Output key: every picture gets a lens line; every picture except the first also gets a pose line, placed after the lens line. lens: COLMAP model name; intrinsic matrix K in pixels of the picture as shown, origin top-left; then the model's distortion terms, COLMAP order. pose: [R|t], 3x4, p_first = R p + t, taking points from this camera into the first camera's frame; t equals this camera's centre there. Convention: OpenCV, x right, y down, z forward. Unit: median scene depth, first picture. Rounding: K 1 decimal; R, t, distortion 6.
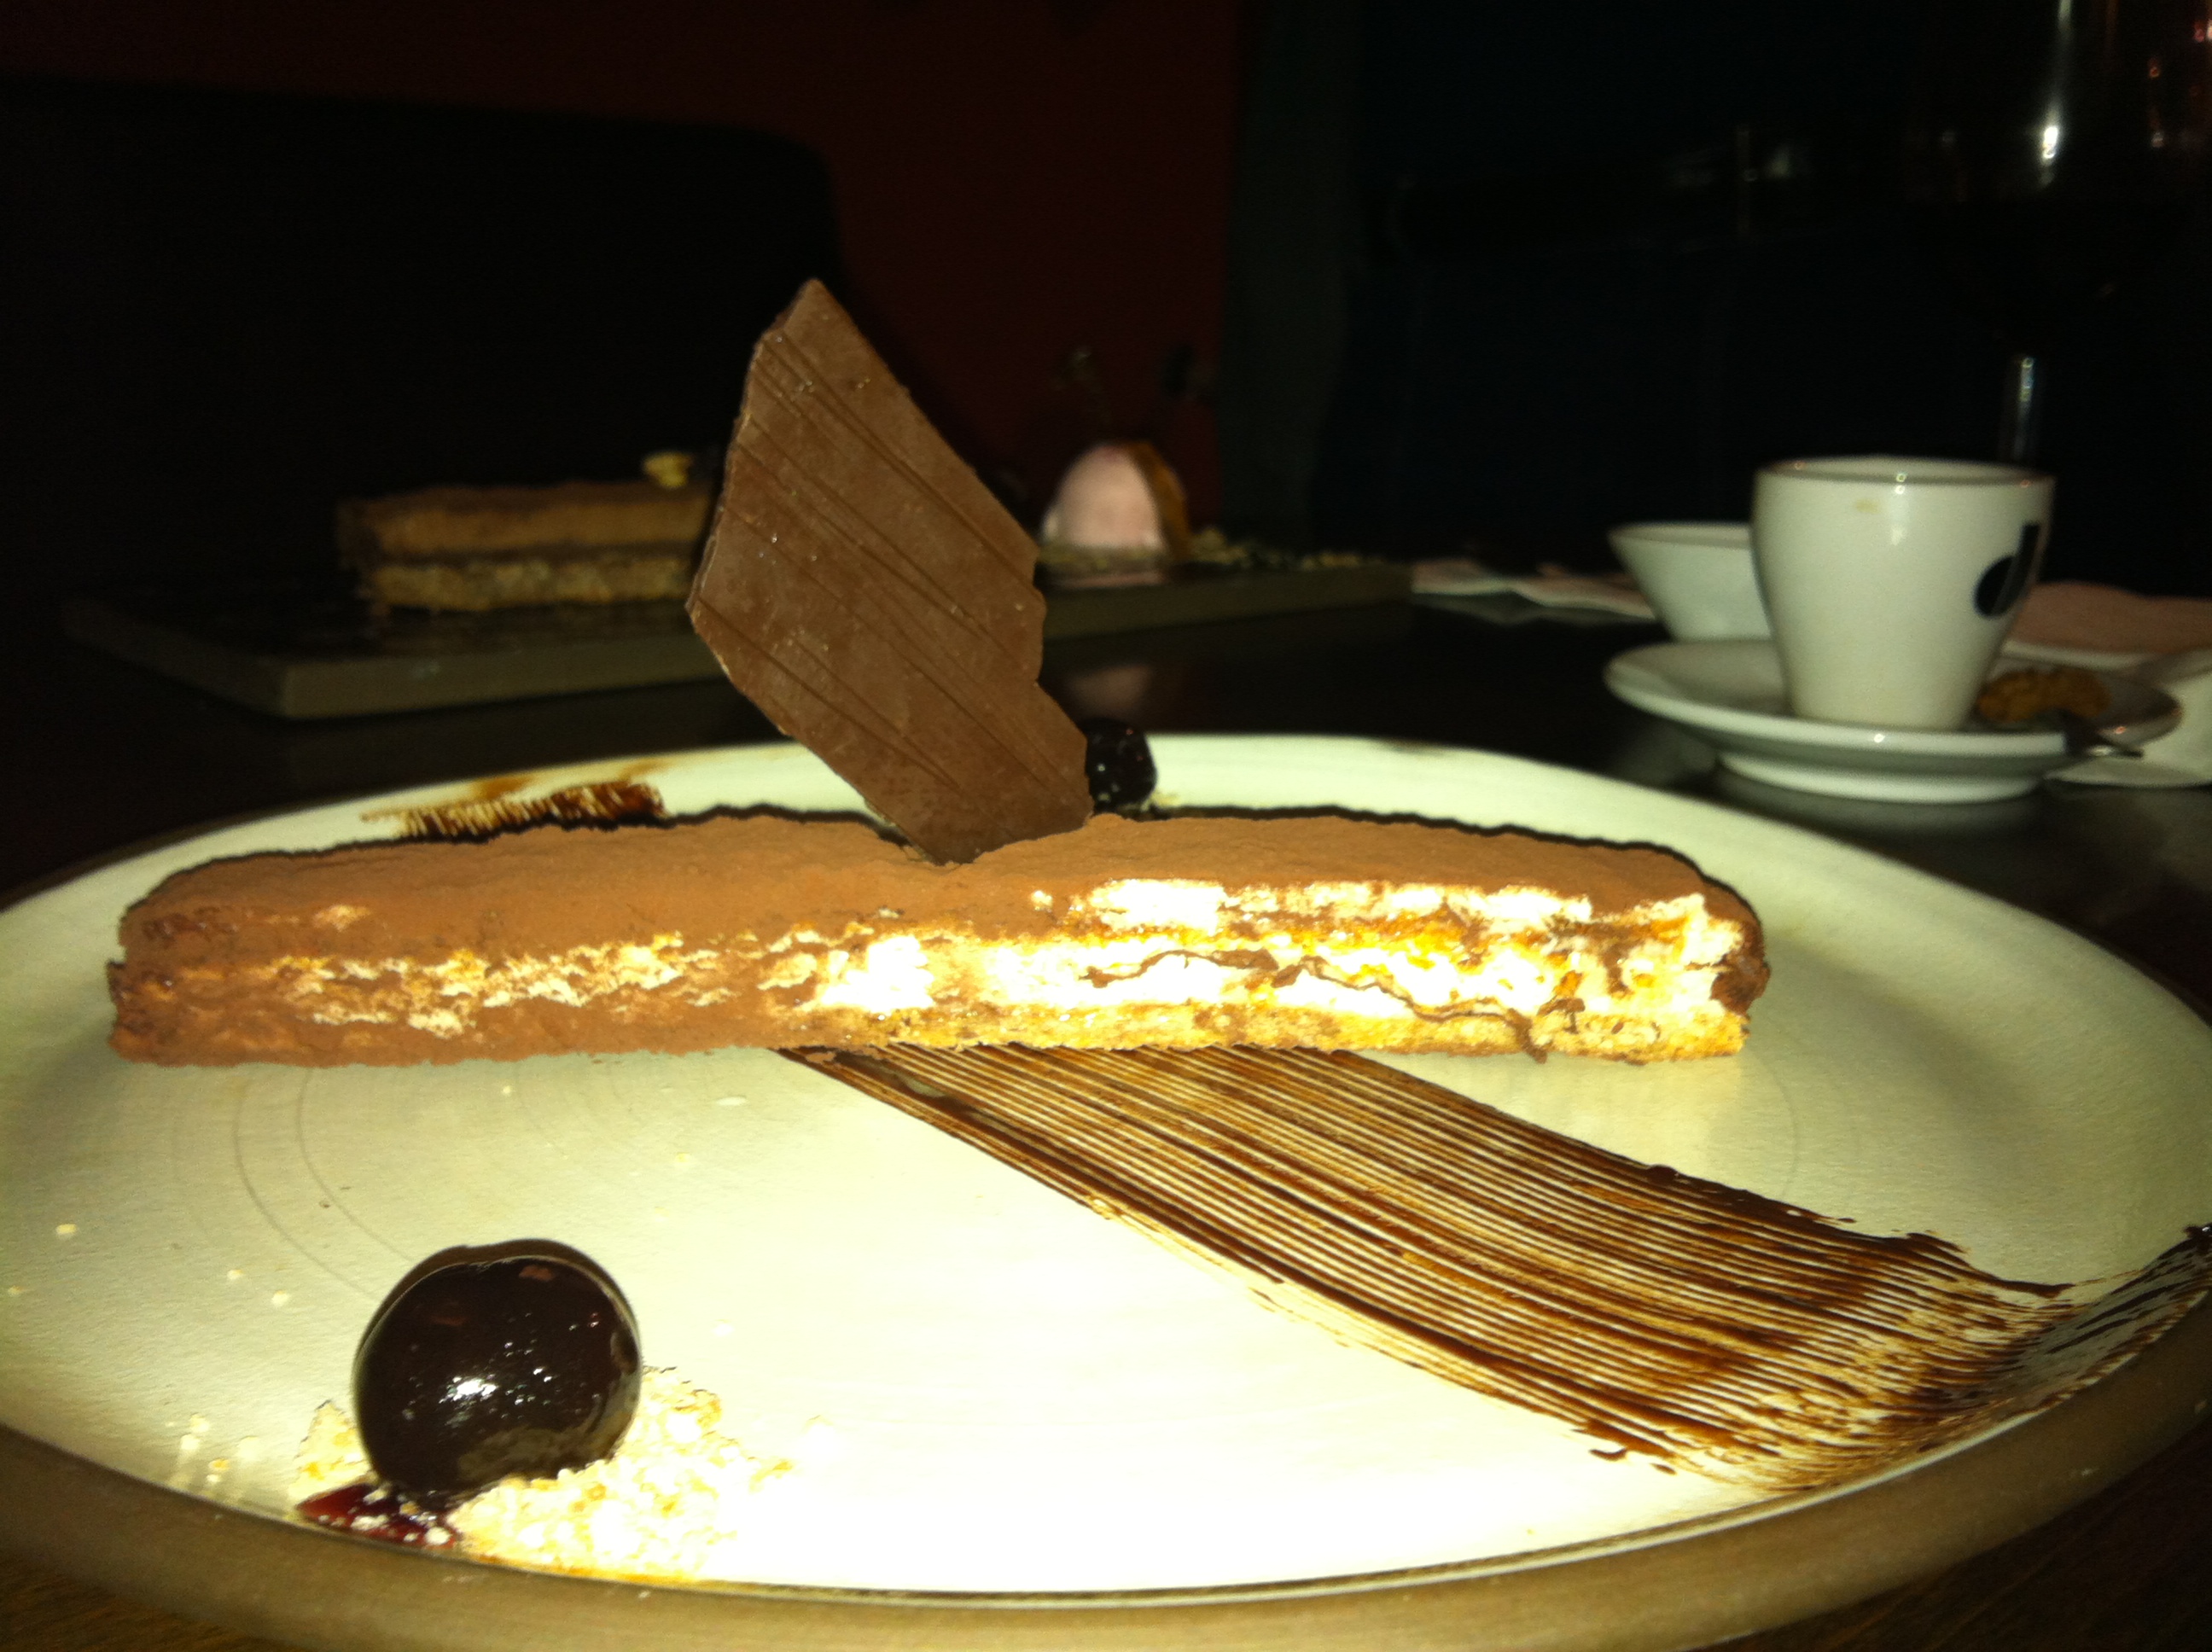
lens RADIAL K [[1909.5, 0, 1099.5], [0, 1909.5, 828.0], [0, 0, 1]] dist [0.034467, -0.032371]
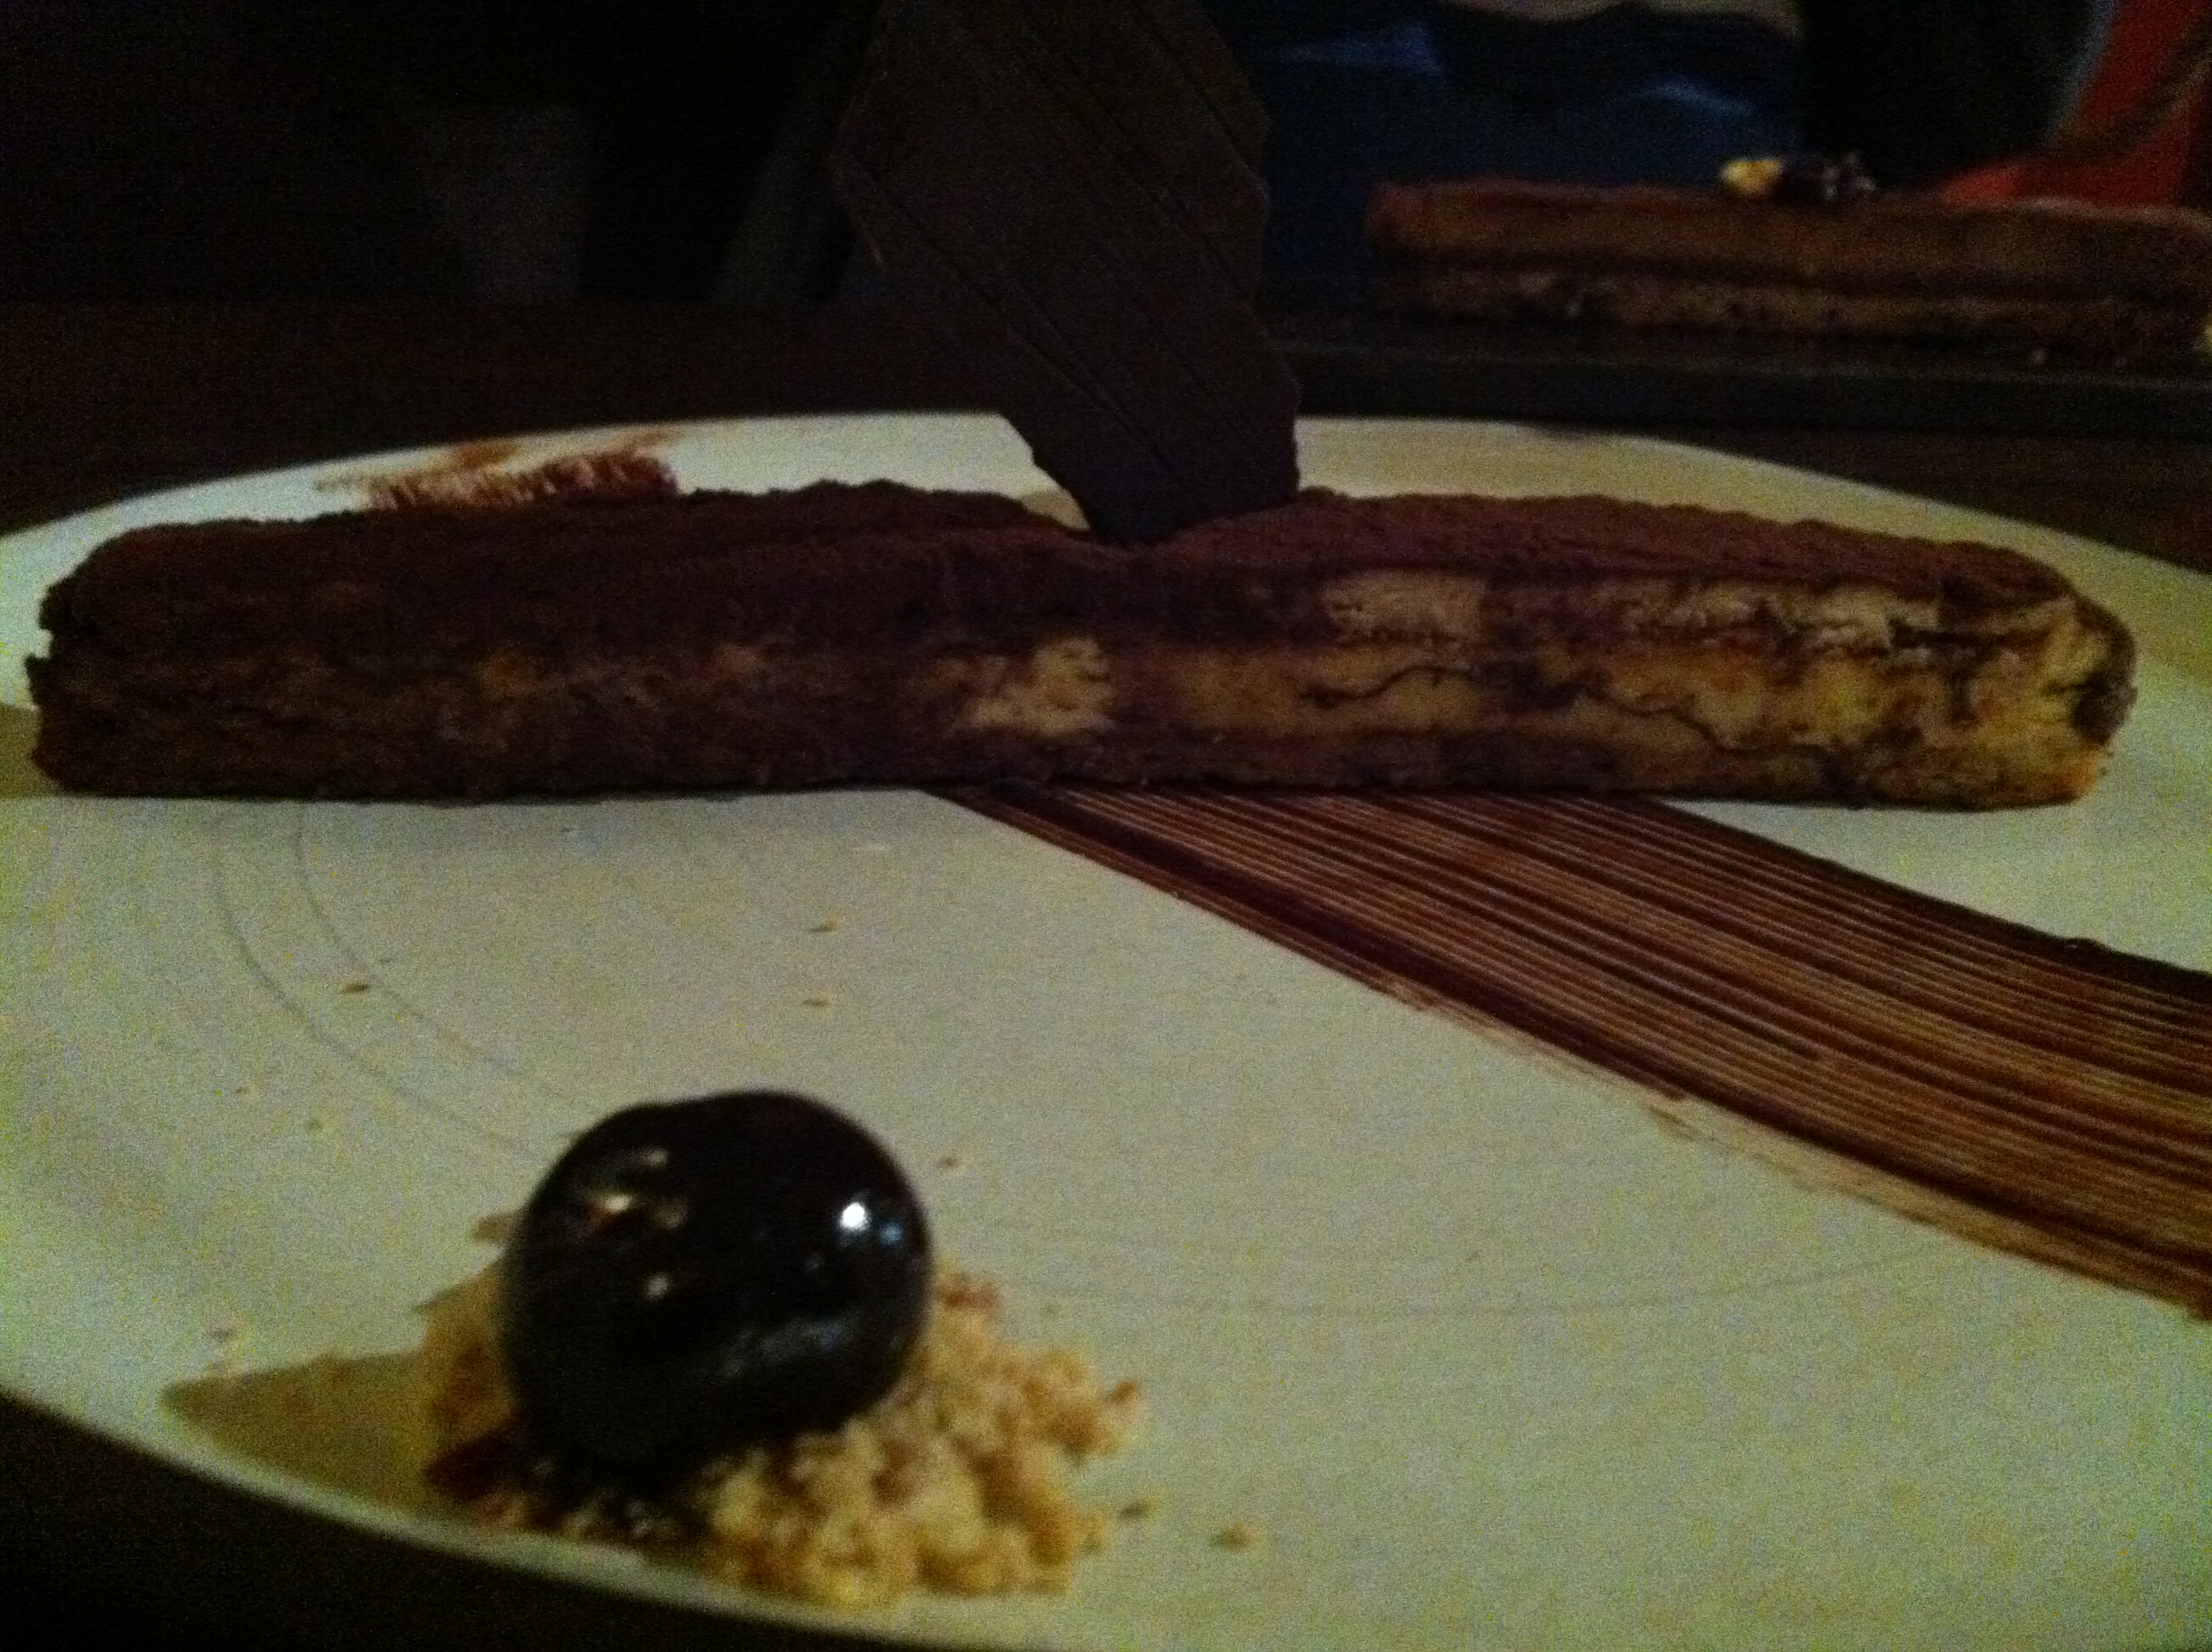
lens RADIAL K [[1909.5, 0, 1112.5], [0, 1909.5, 821.7], [0, 0, 1]] dist [0.034467, -0.032371]
pose [[0.997749, 0.008253, 0.066555, -0.139708], [-0.017328, 0.990425, 0.136958, 0.023824], [-0.064787, -0.137803, 0.988339, 0.221607]]
